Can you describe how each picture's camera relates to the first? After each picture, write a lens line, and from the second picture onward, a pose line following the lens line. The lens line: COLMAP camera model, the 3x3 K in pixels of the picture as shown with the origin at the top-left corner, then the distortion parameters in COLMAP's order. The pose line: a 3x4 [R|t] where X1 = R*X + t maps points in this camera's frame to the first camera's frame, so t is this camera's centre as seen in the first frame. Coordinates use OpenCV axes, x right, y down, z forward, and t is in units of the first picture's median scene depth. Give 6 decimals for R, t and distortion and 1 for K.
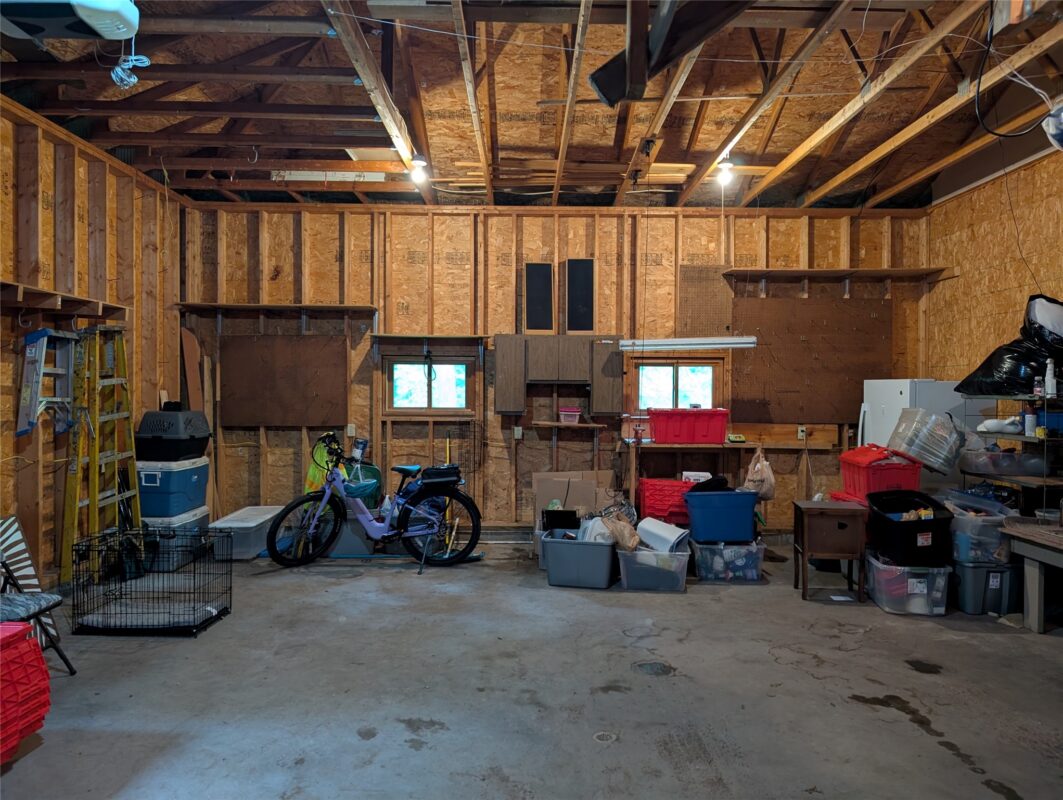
lens RADIAL K [[758.8, 0, 533.1], [0, 758.8, 399.1], [0, 0, 1]] dist [0.033077, -0.028829]
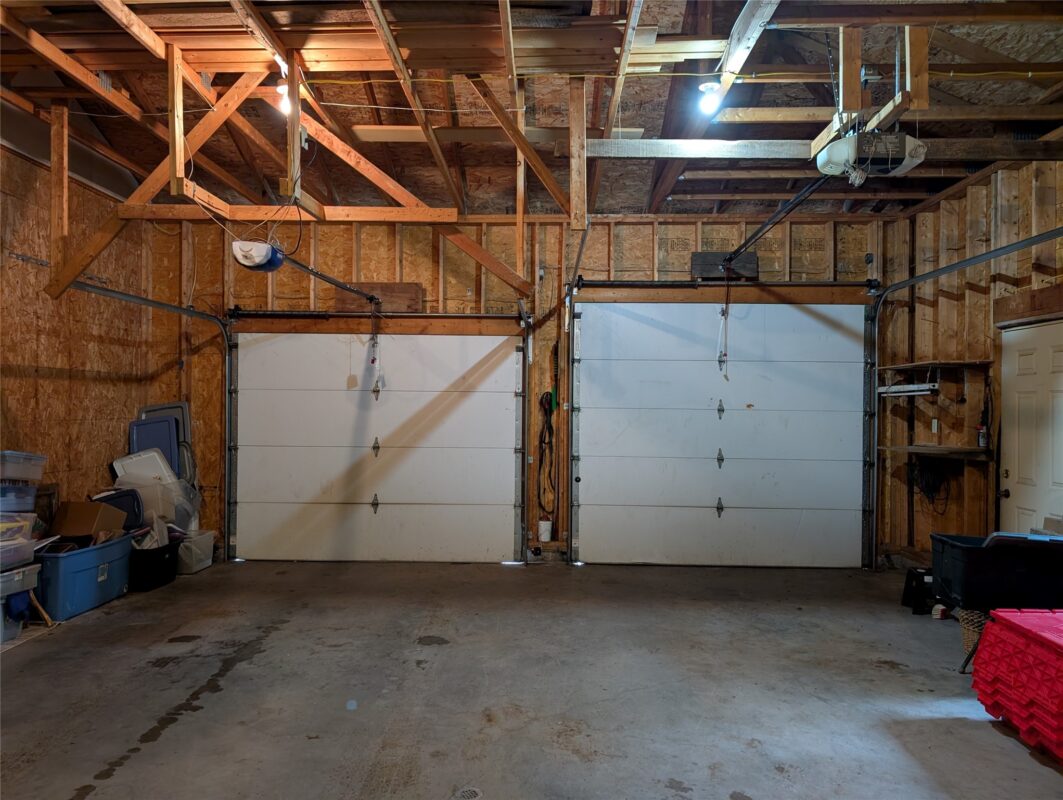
lens RADIAL K [[758.8, 0, 528.5], [0, 758.8, 400.8], [0, 0, 1]] dist [0.033077, -0.028829]
pose [[-0.999470, -0.014227, 0.029268, 0.004353], [-0.014091, 0.999889, 0.004839, -0.010501], [-0.029334, 0.004424, -0.999560, 1.360701]]
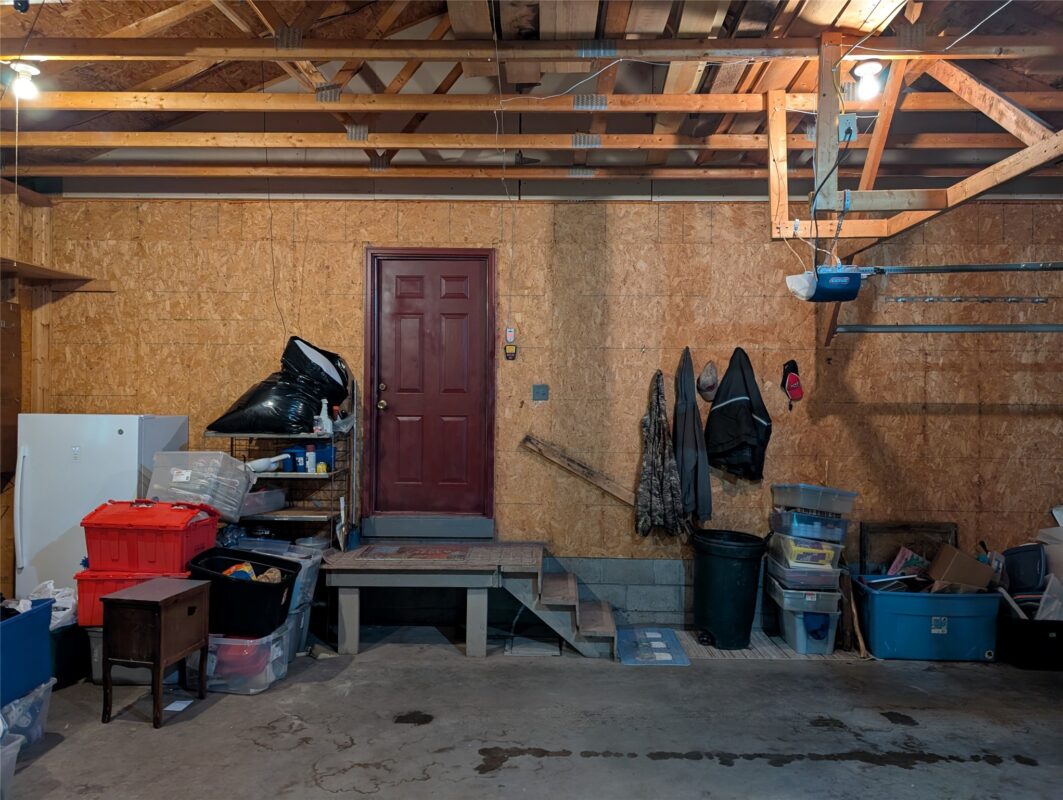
lens RADIAL K [[758.8, 0, 532.3], [0, 758.8, 397.7], [0, 0, 1]] dist [0.033077, -0.028829]
pose [[0.034367, 0.001149, 0.999409, -0.430608], [0.002777, 0.999995, -0.001245, -0.058073], [-0.999405, 0.002818, 0.034364, 0.741229]]
